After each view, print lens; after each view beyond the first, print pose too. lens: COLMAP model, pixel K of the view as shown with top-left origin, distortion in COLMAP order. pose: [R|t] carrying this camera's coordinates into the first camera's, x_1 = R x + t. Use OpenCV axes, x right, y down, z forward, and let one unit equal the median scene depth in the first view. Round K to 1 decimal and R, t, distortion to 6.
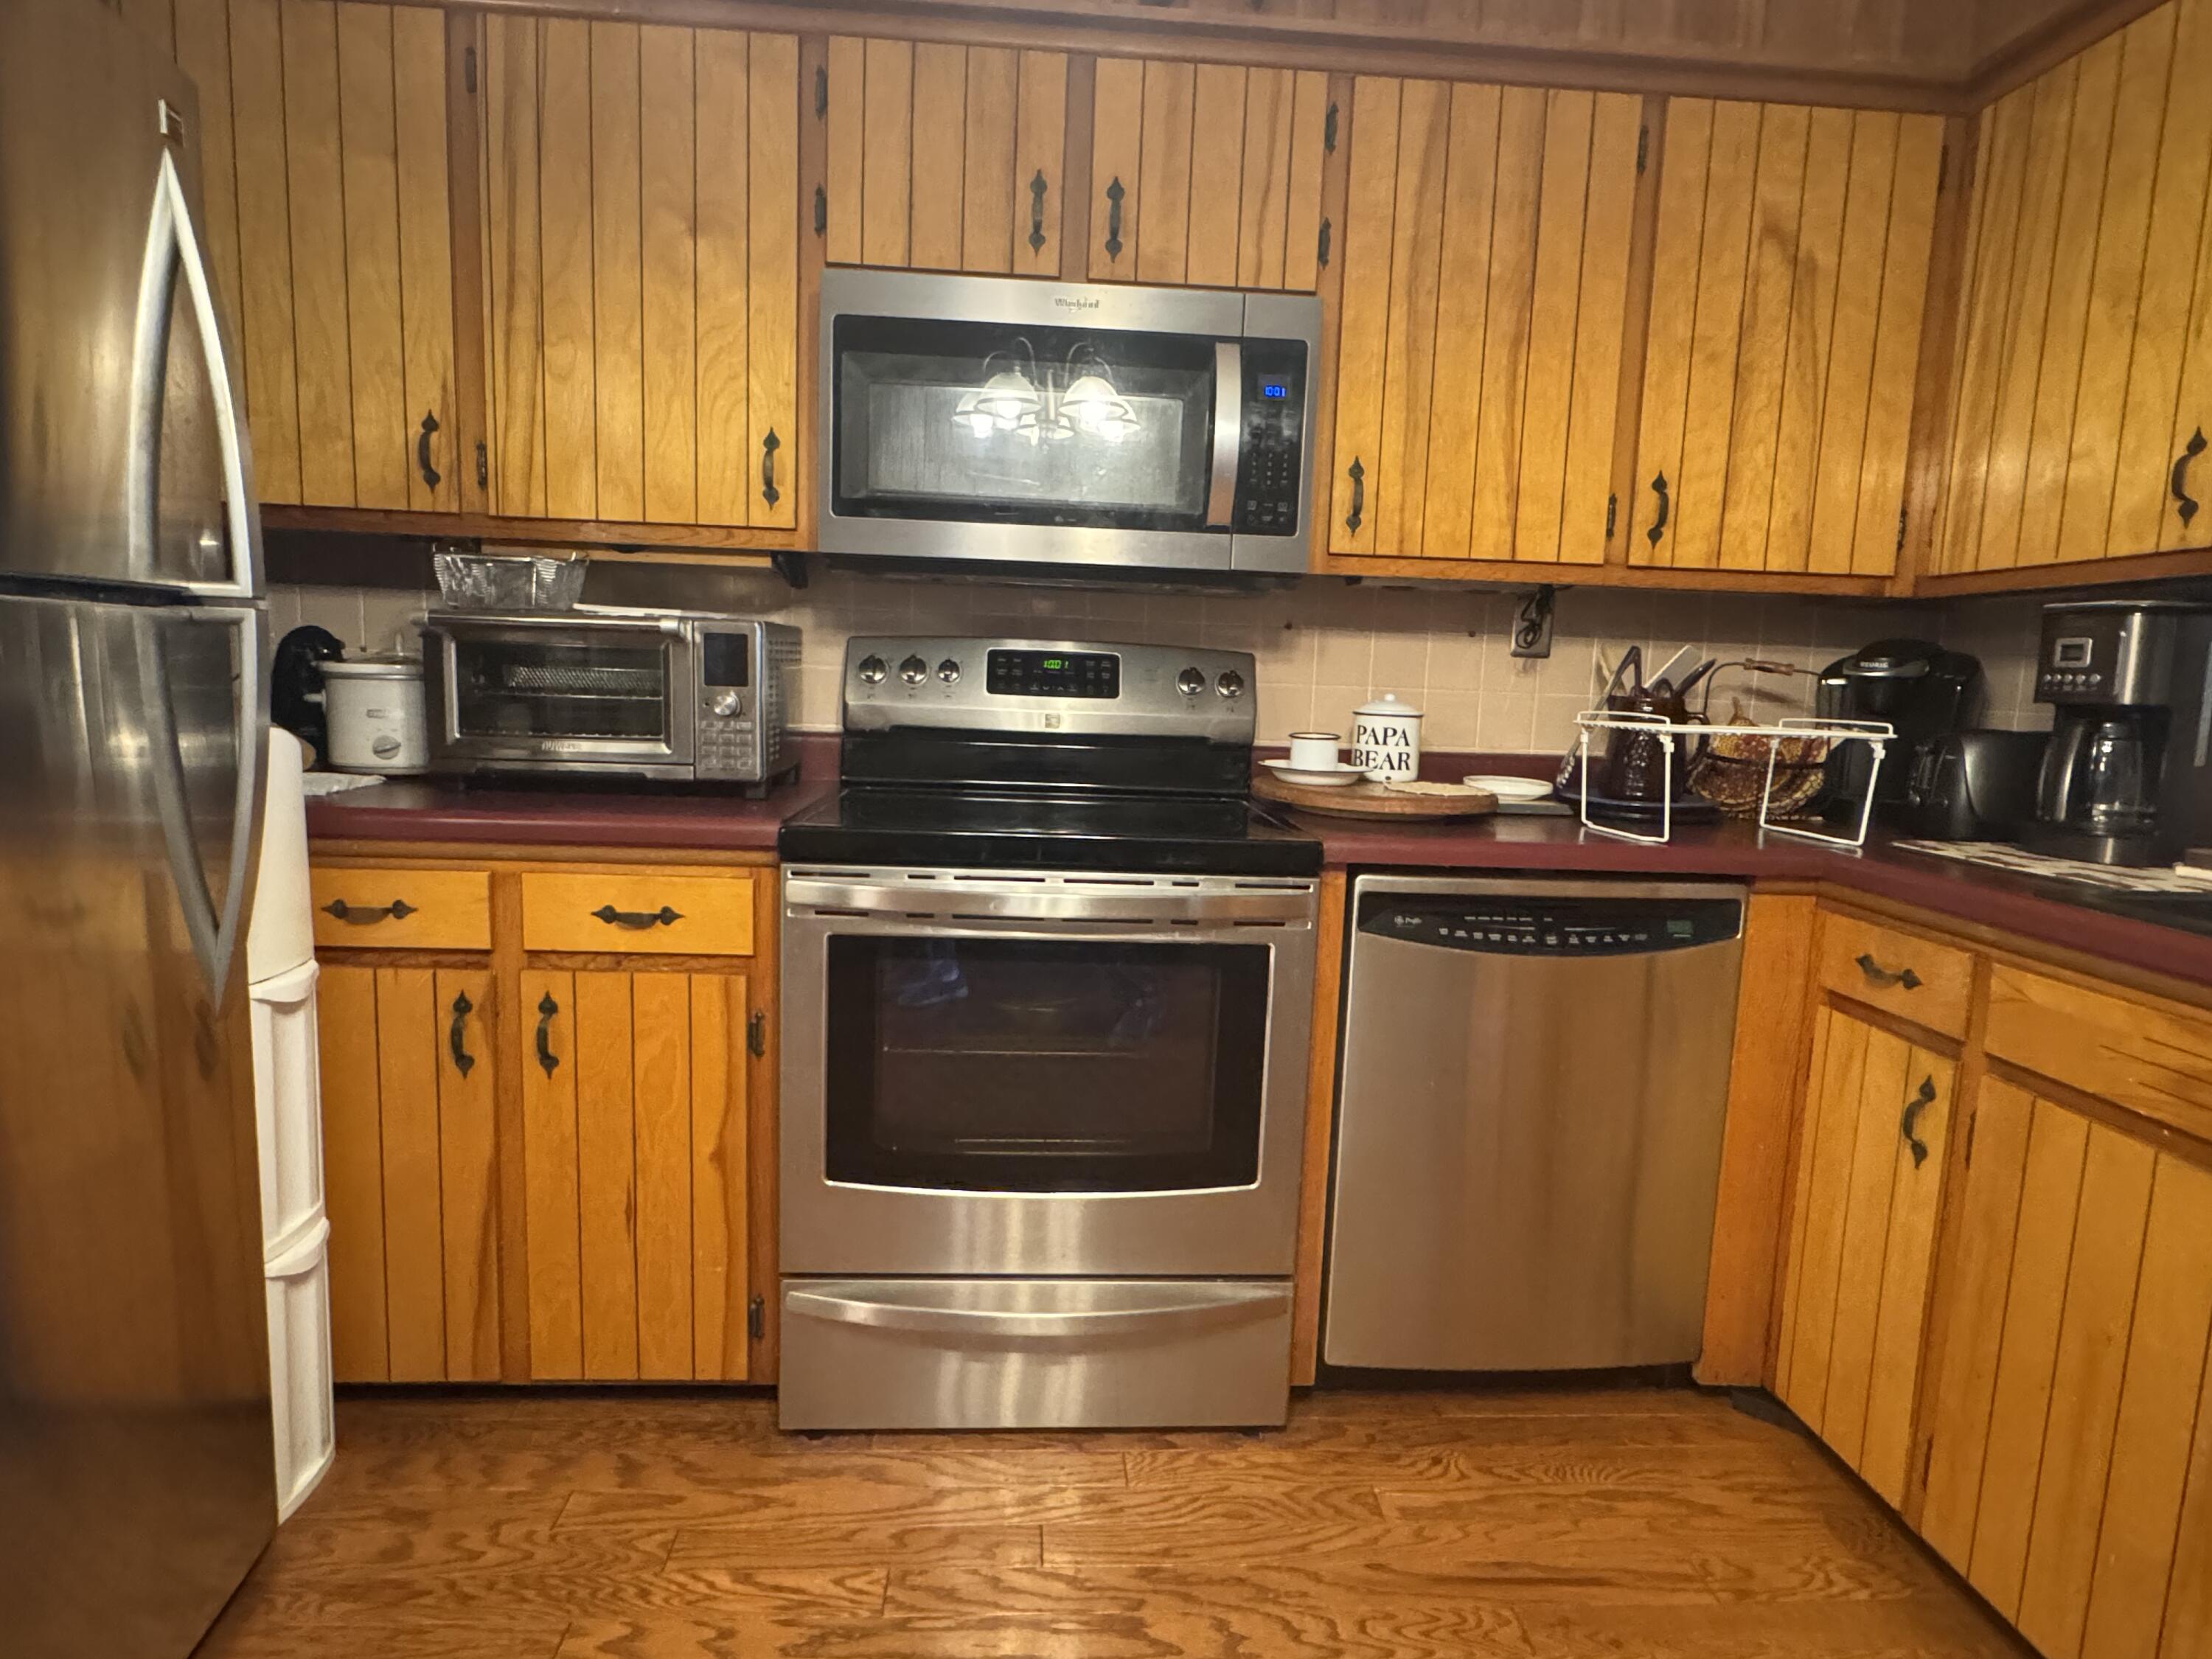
lens RADIAL K [[1207.9, 0, 1100.6], [0, 1207.9, 824.0], [0, 0, 1]] dist [-0.000330, -0.000663]
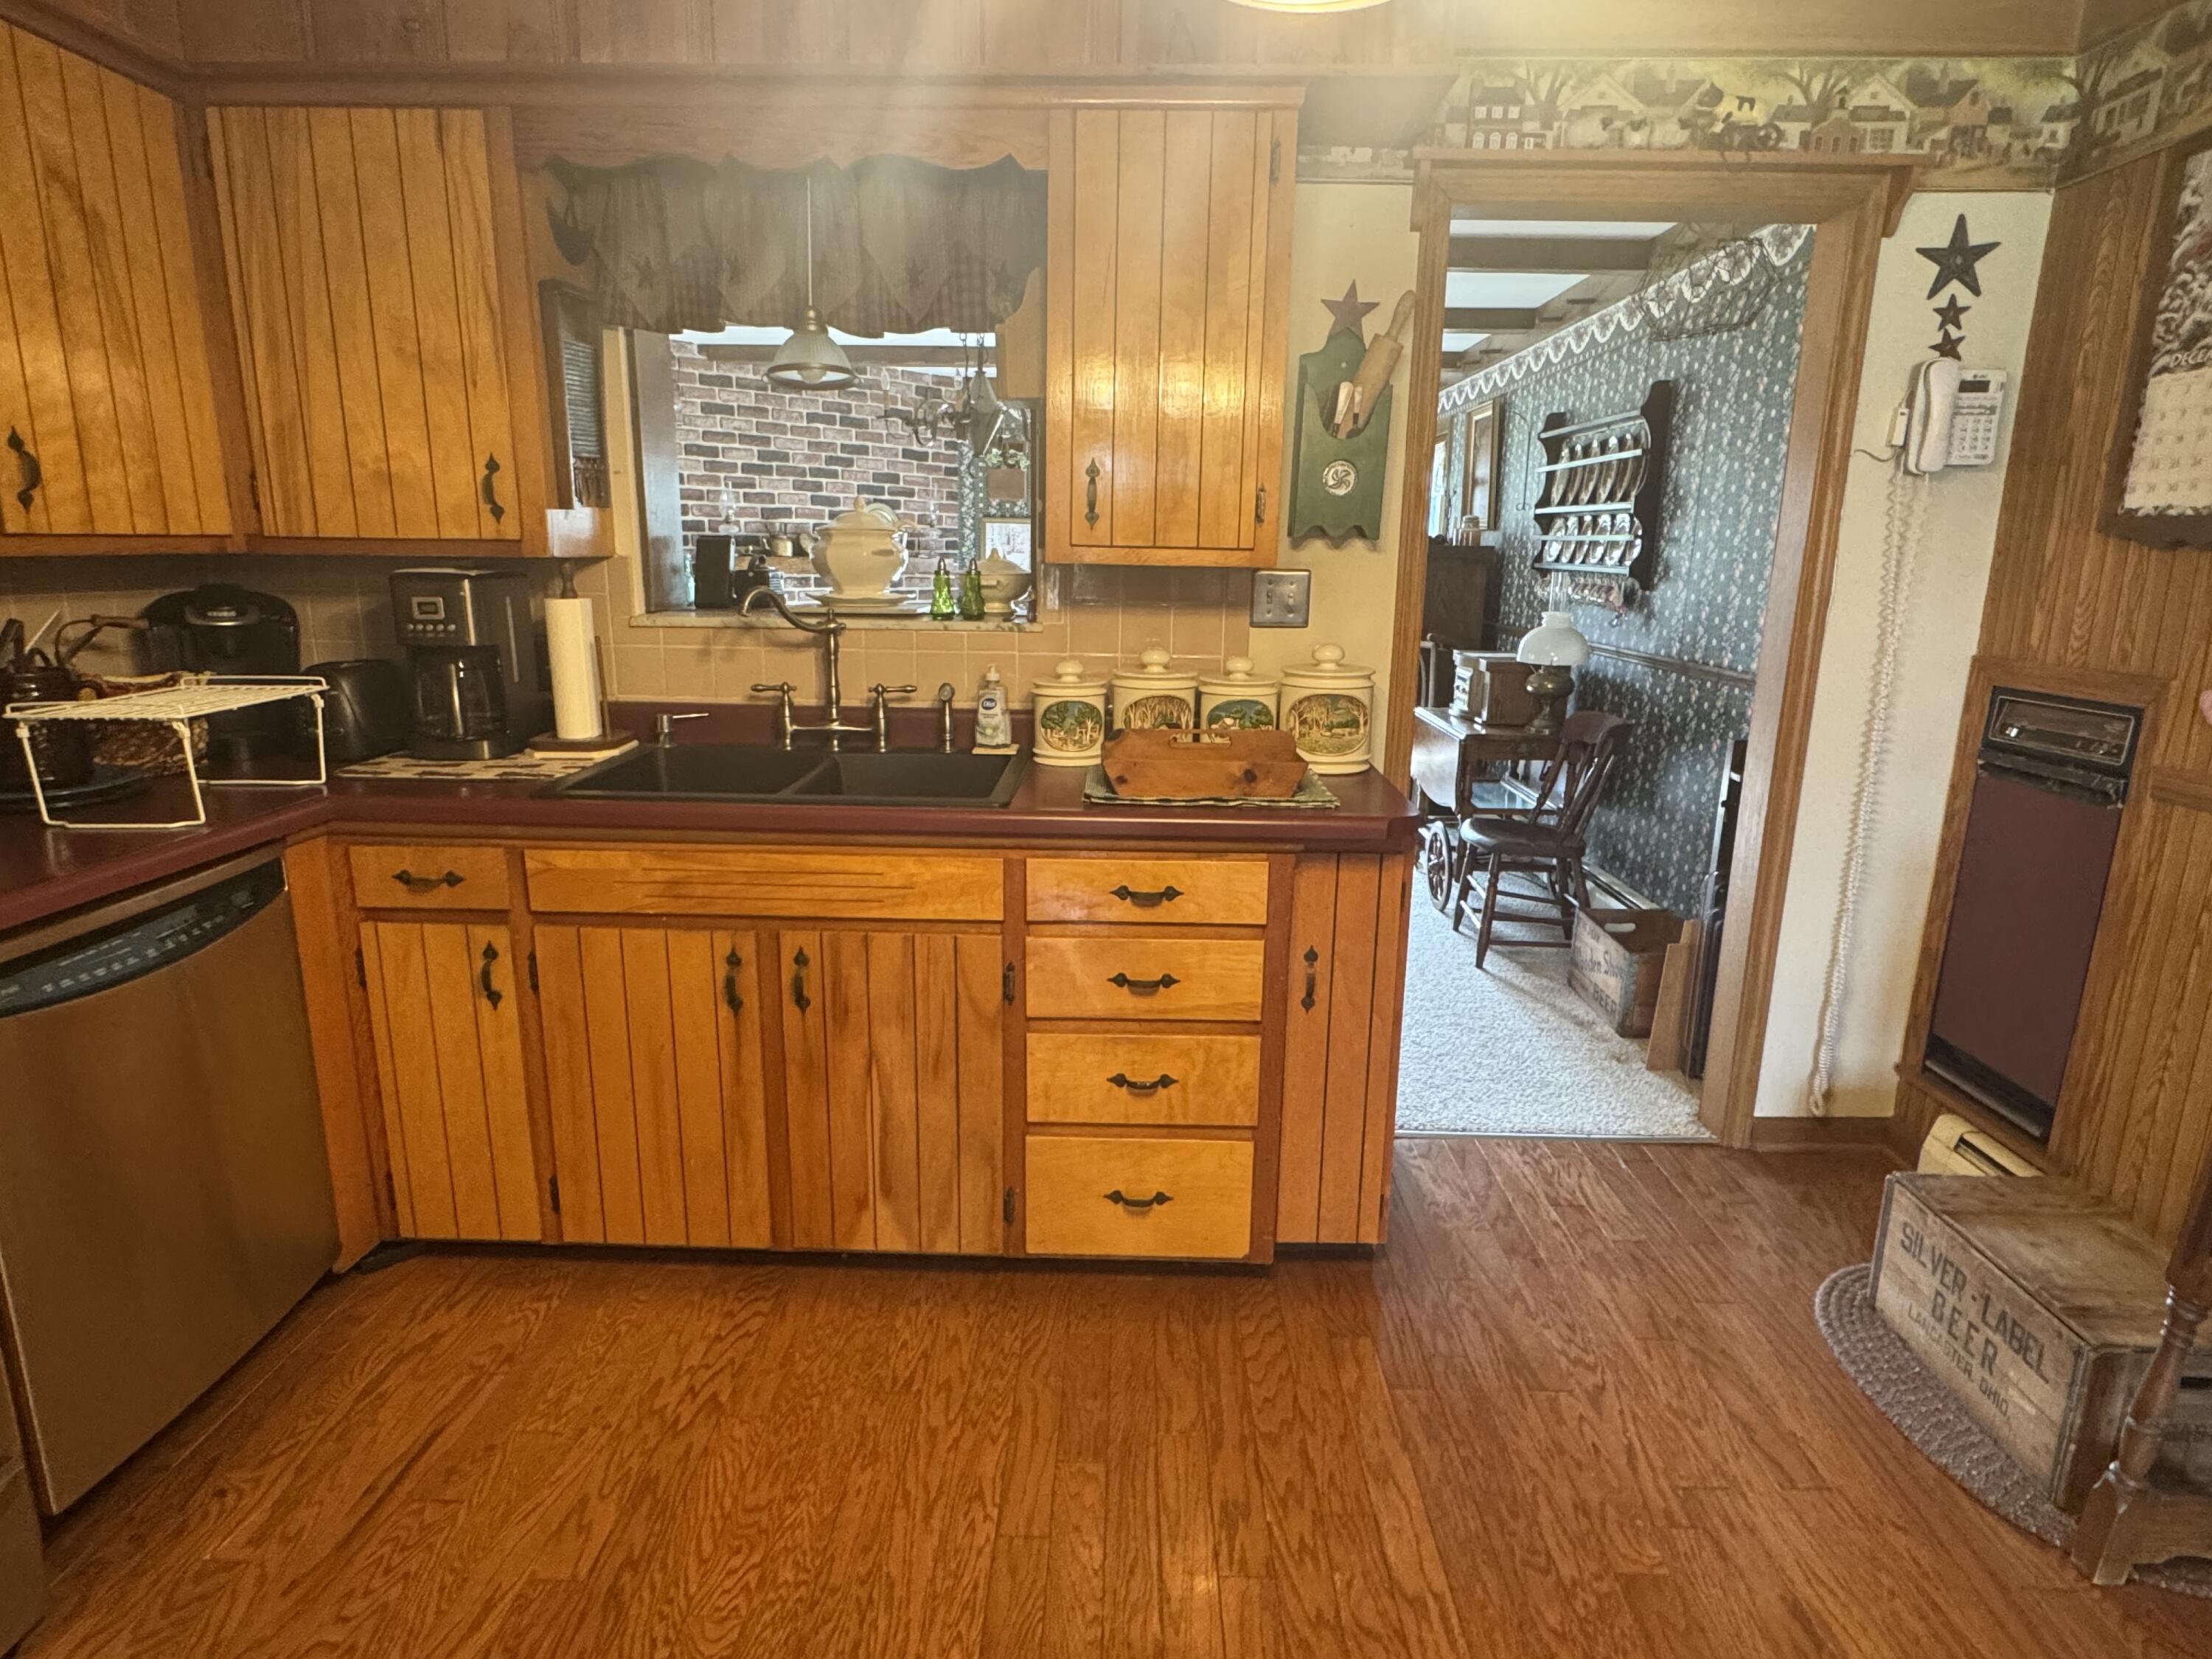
lens RADIAL K [[1207.9, 0, 1103.7], [0, 1207.9, 829.3], [0, 0, 1]] dist [-0.000330, -0.000663]
pose [[0.085519, -0.261867, 0.961308, -0.448854], [0.114438, 0.961038, 0.251613, -0.150079], [-0.989743, 0.088493, 0.112155, 0.131622]]
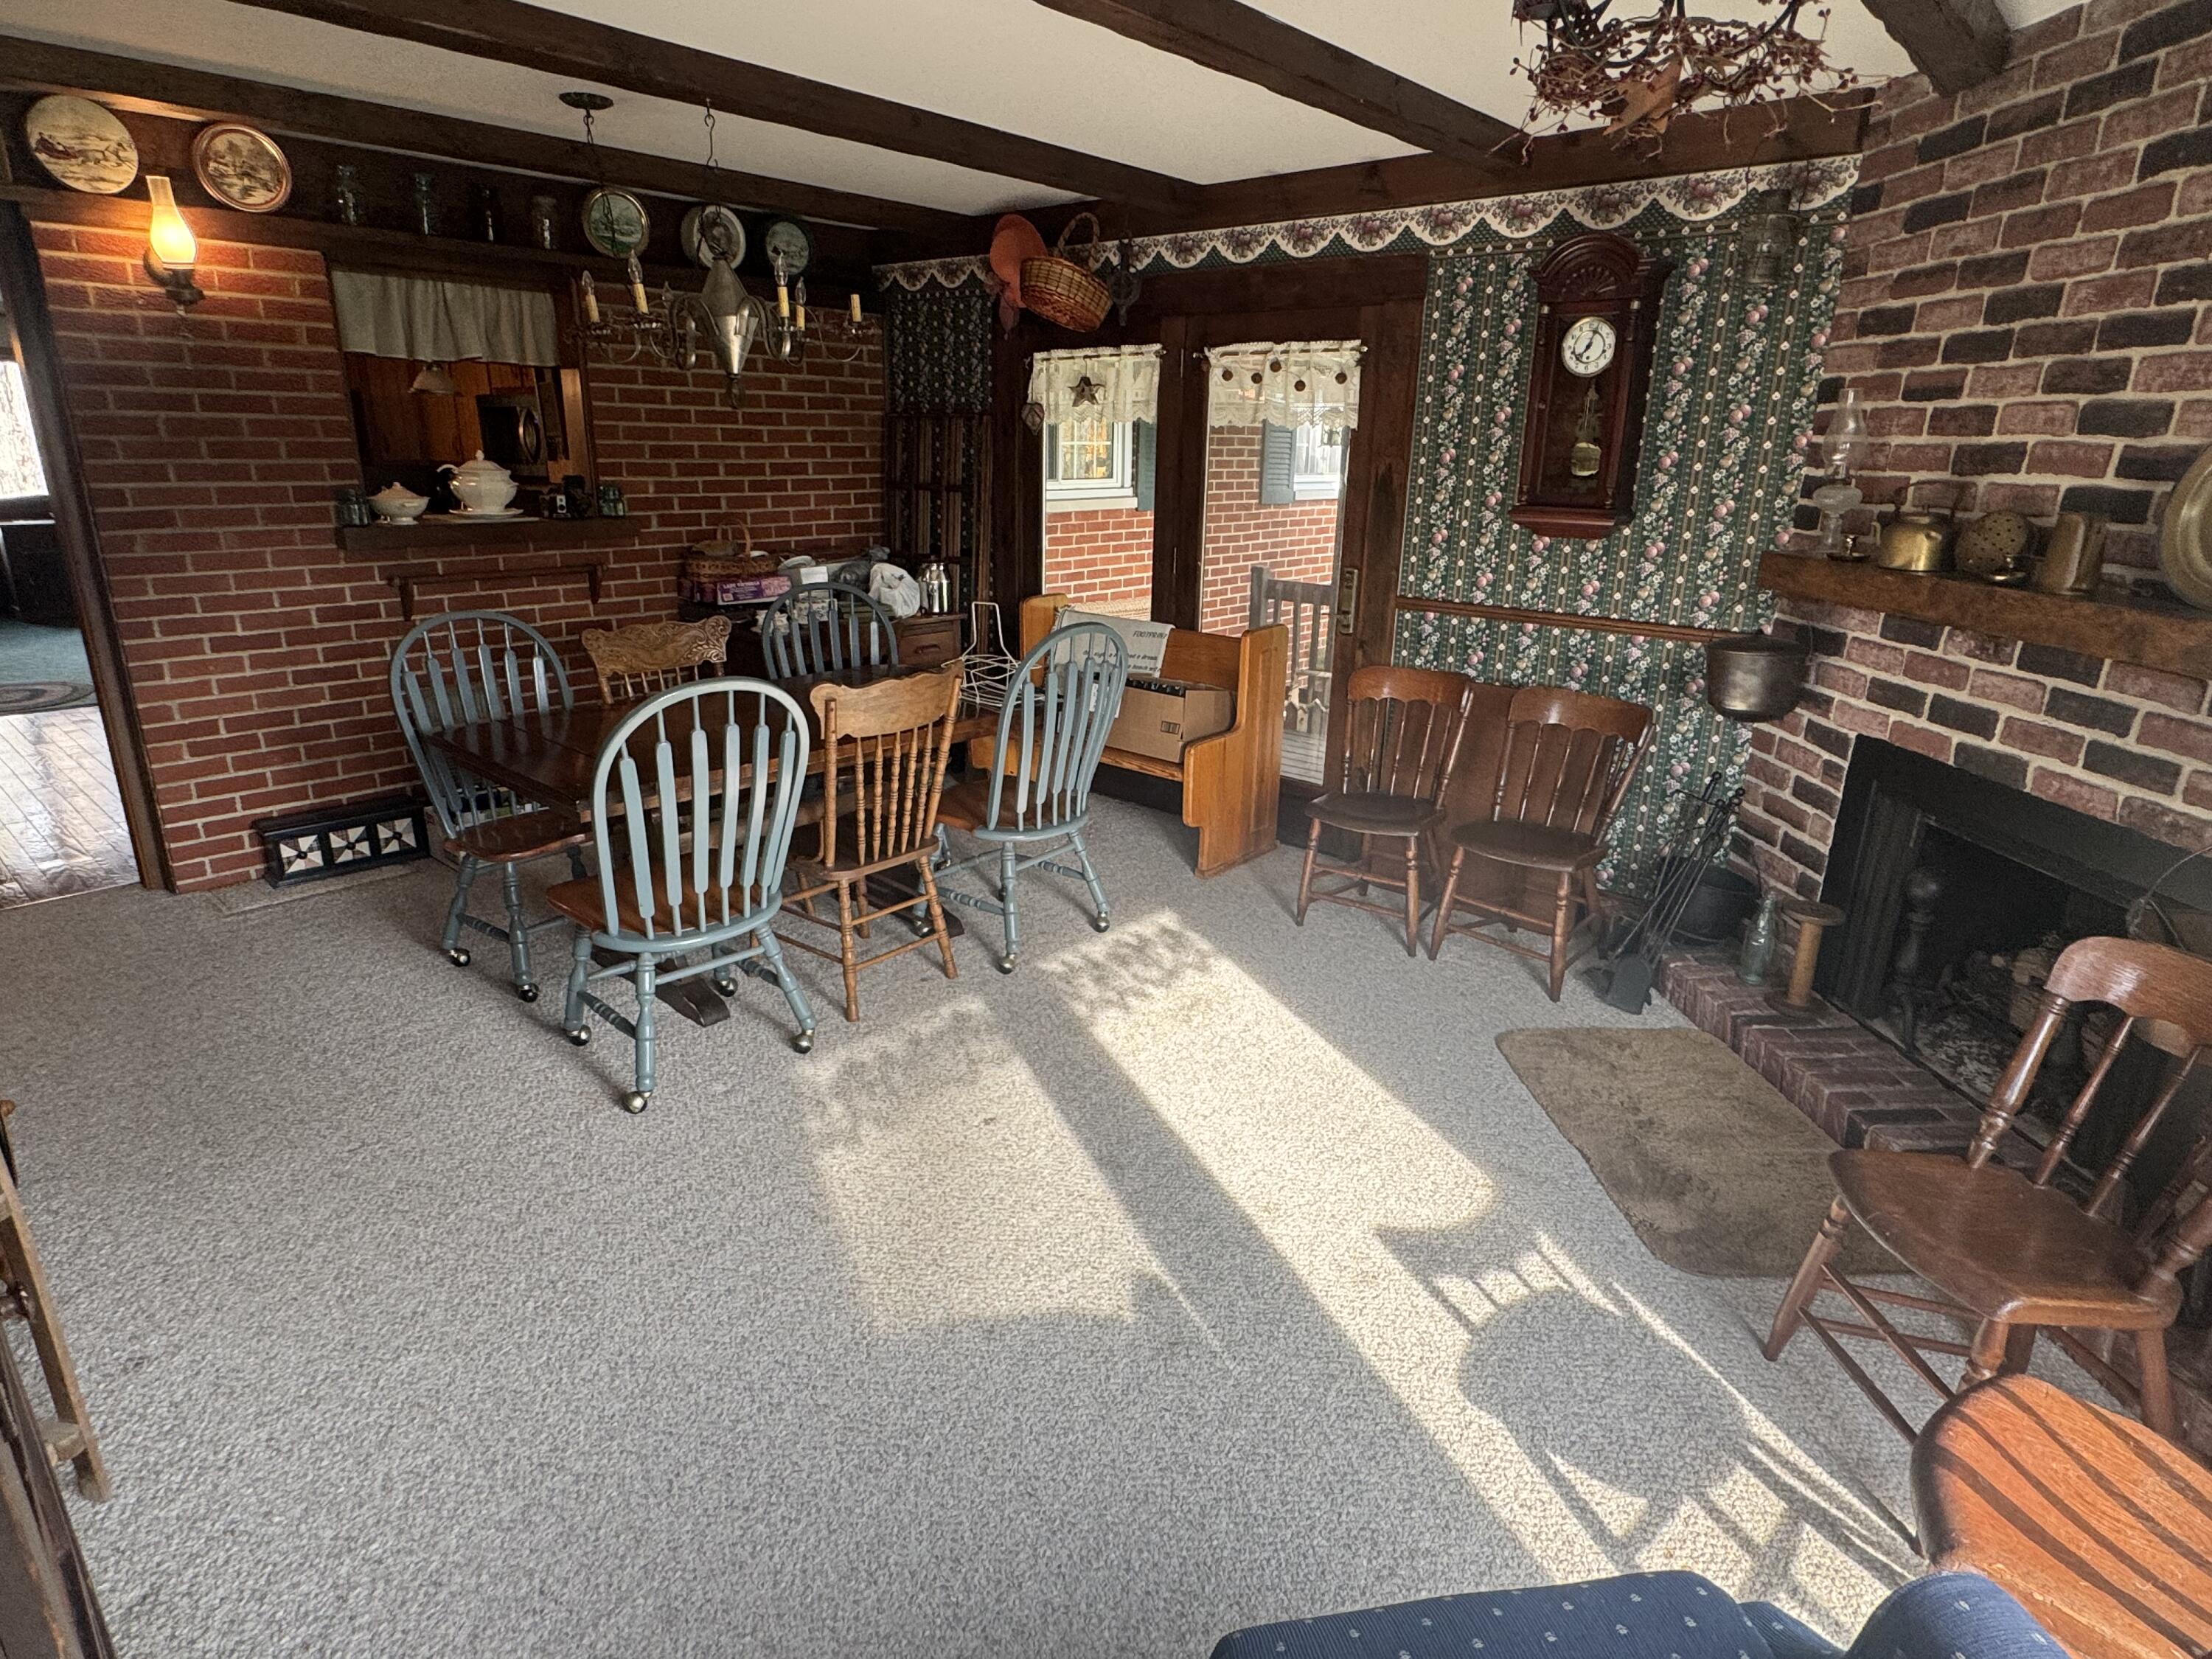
lens RADIAL K [[1207.9, 0, 1103.5], [0, 1207.9, 821.2], [0, 0, 1]] dist [-0.000330, -0.000663]
pose [[0.701238, 0.189210, -0.687361, 3.822119], [-0.079748, 0.978906, 0.188106, -0.028184], [0.708453, -0.077092, 0.701535, -0.319455]]
